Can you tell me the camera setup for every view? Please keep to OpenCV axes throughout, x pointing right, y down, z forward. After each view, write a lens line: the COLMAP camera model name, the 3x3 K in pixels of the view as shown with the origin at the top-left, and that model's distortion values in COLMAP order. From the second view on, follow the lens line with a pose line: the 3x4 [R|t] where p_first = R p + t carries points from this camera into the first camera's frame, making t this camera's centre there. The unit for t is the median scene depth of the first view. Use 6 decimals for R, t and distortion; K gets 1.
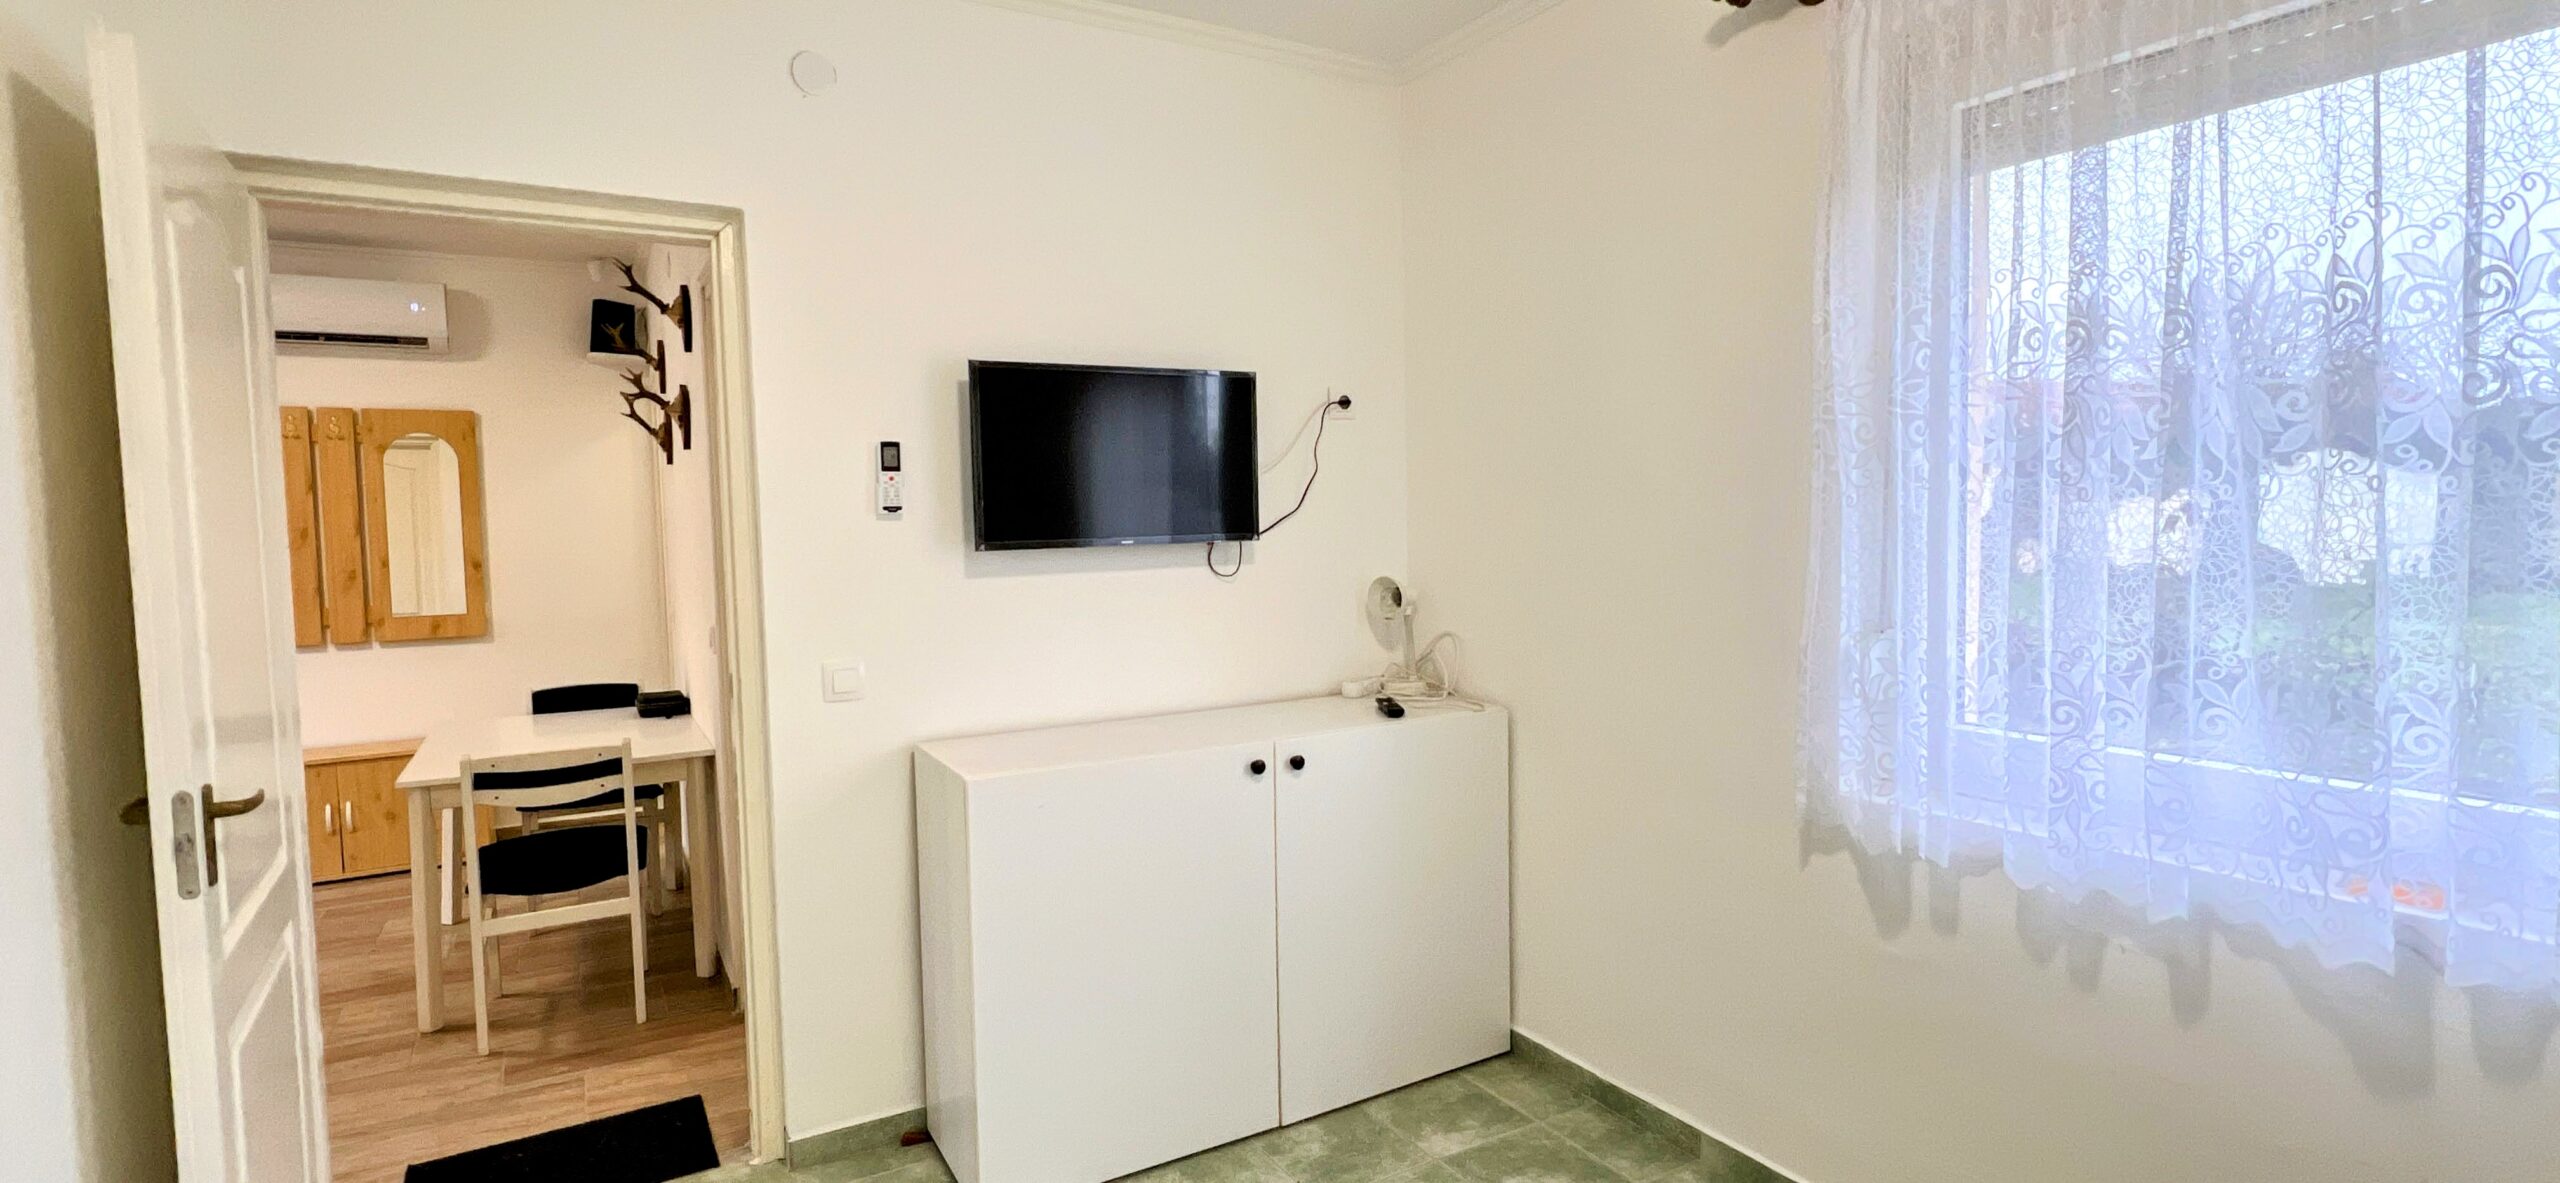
lens RADIAL K [[1184.3, 0, 1278.0], [0, 1184.3, 579.9], [0, 0, 1]] dist [-0.002928, -0.000911]
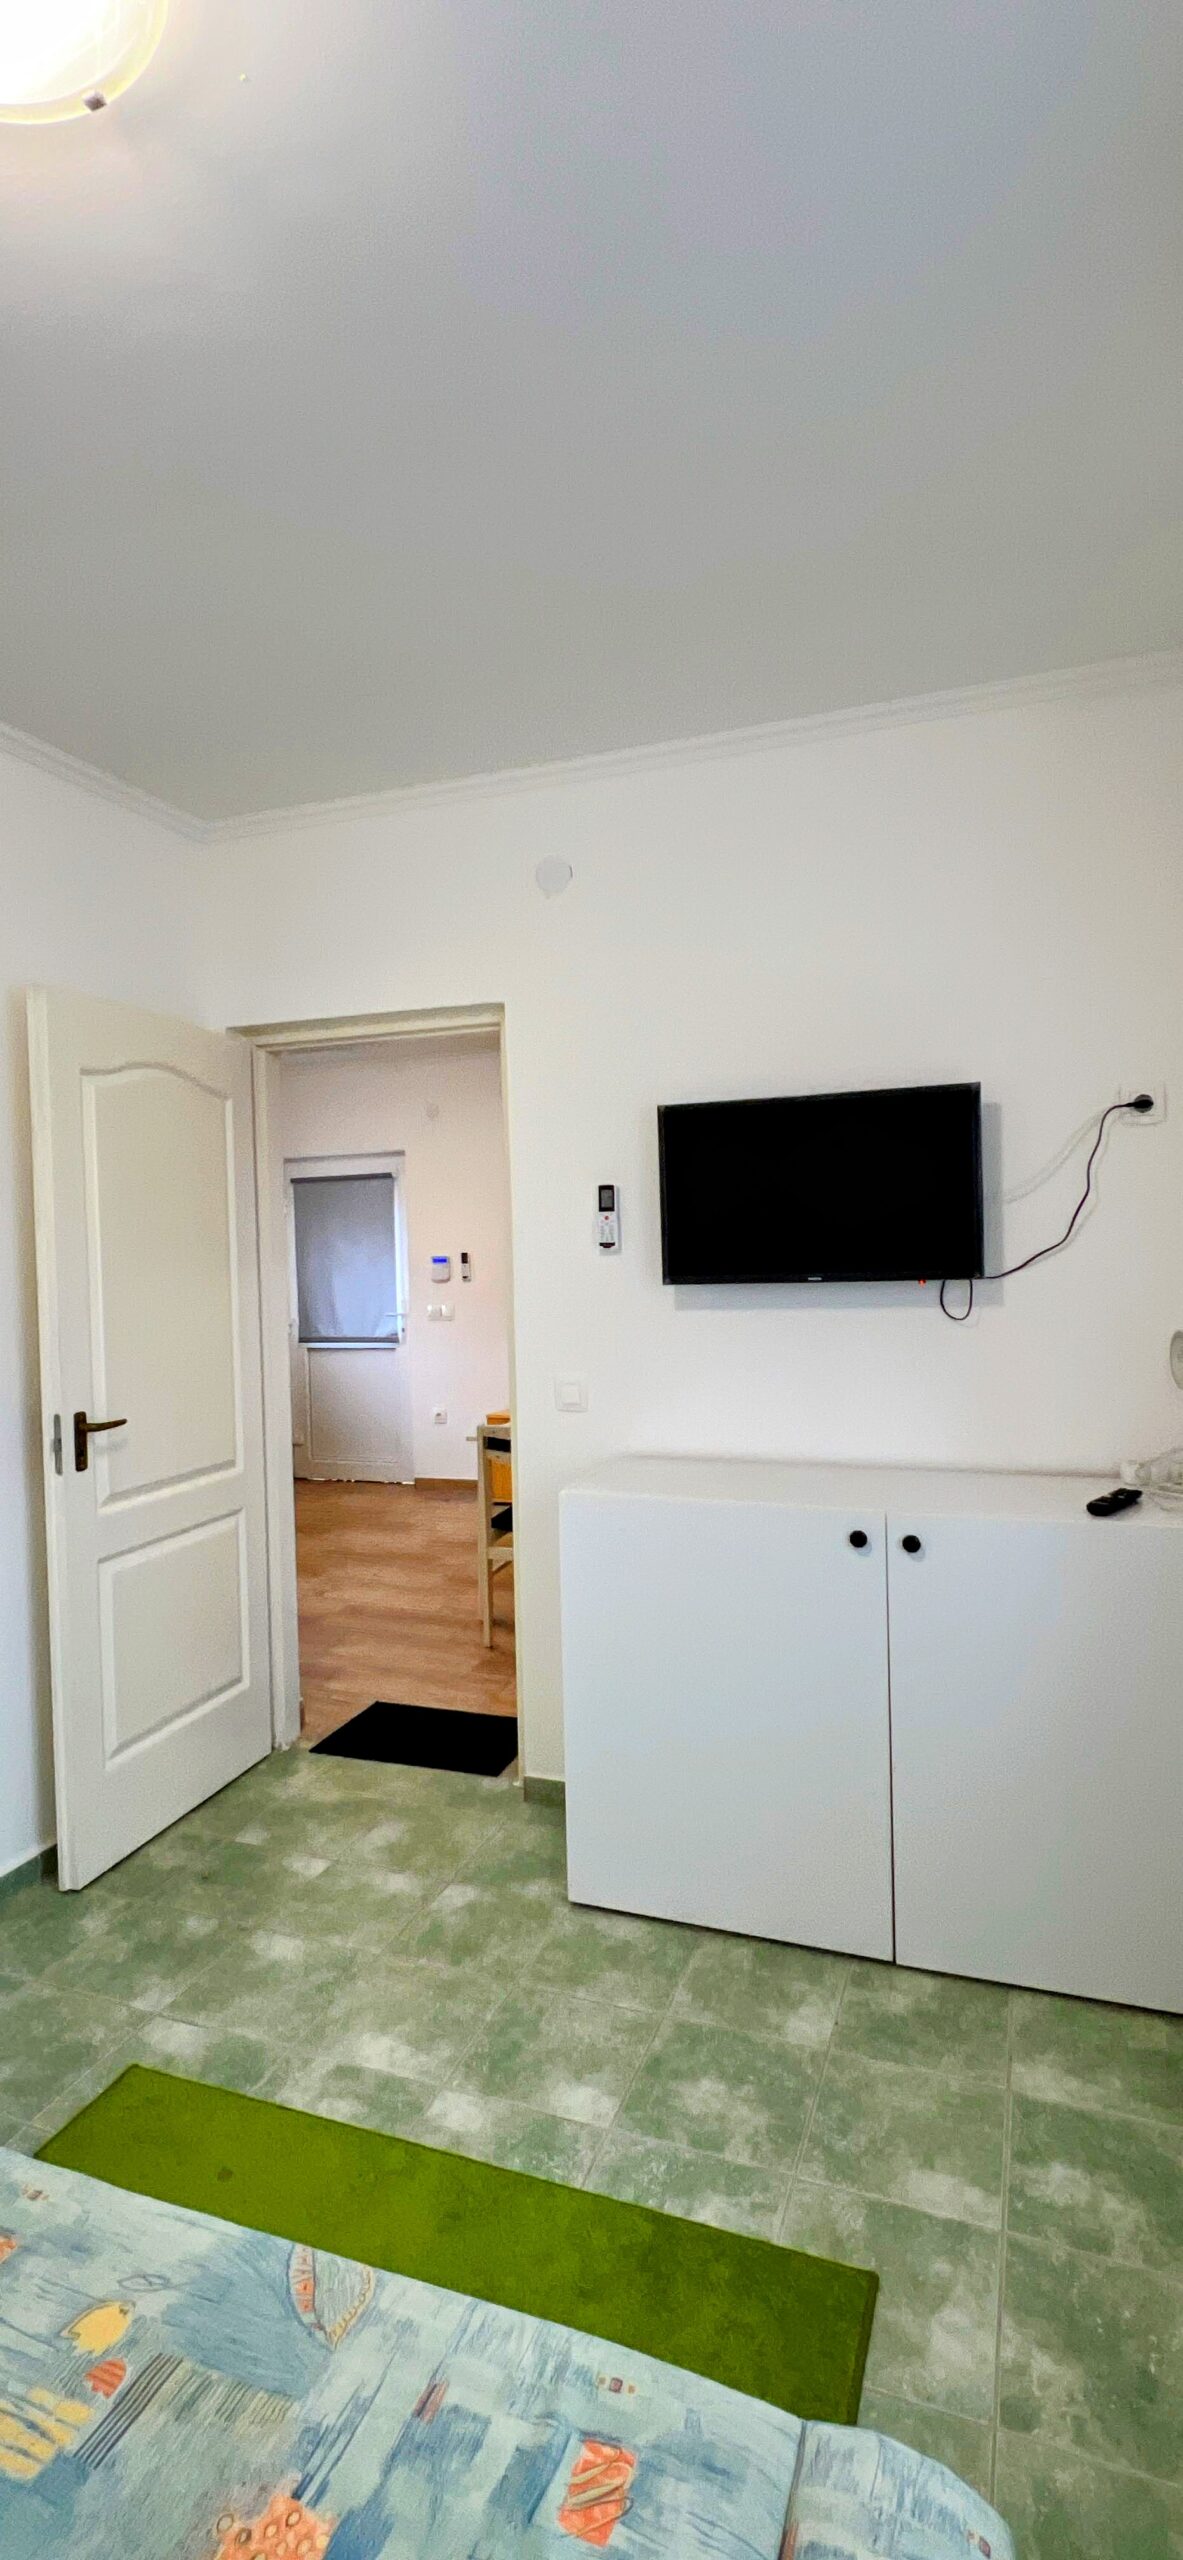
lens RADIAL K [[1184.3, 0, 603.8], [0, 1184.3, 1278.5], [0, 0, 1]] dist [-0.002928, -0.000911]
pose [[0.630488, 0.025520, -0.775779, 0.538205], [-0.033877, 0.999412, 0.005343, -0.033780], [0.775459, 0.022912, 0.630982, 0.289999]]
